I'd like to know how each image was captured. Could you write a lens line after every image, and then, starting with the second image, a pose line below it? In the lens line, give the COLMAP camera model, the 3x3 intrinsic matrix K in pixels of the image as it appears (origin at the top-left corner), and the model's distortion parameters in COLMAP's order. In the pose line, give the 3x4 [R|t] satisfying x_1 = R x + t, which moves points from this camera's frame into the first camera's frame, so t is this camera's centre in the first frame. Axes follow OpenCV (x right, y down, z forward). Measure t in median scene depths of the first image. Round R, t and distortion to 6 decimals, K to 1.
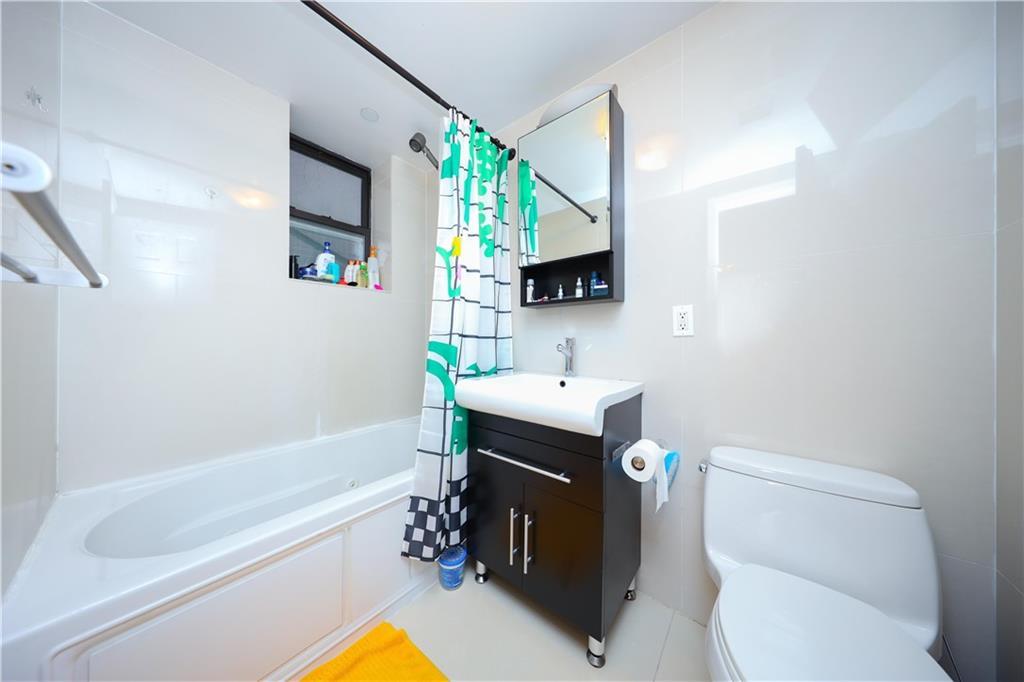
lens RADIAL K [[296.3, 0, 506.6], [0, 296.3, 337.1], [0, 0, 1]] dist [-0.004133, -0.000027]
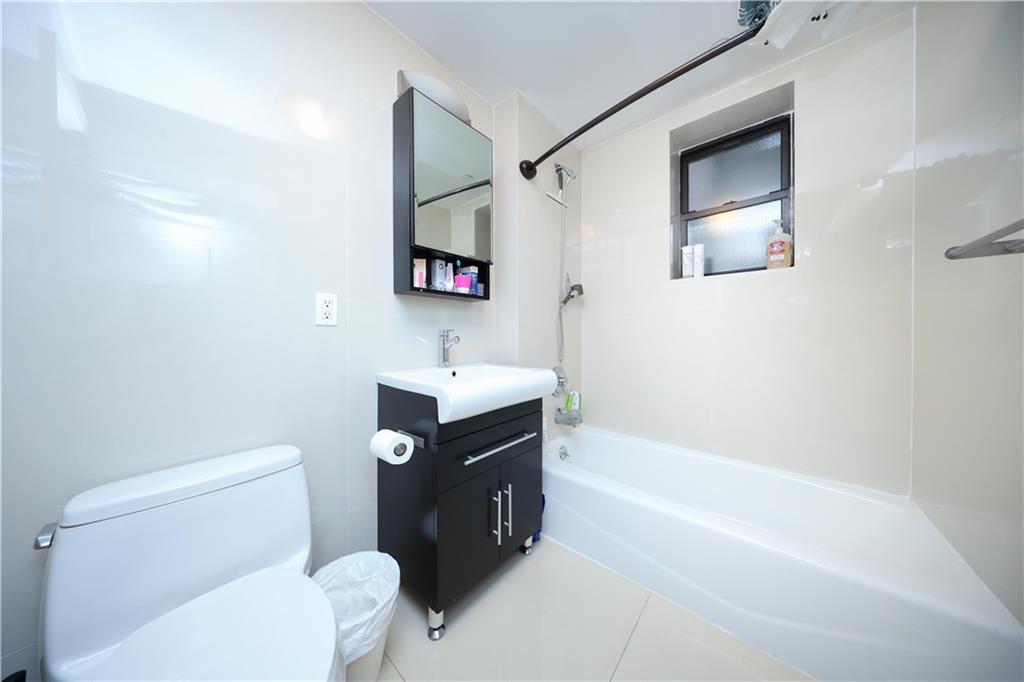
lens RADIAL K [[296.3, 0, 506.6], [0, 296.3, 337.1], [0, 0, 1]] dist [-0.004133, -0.000027]
pose [[0.038535, -0.023054, 0.998991, -0.803736], [-0.025114, 0.999396, 0.024033, -0.001661], [-0.998942, -0.026015, 0.037933, 0.744643]]
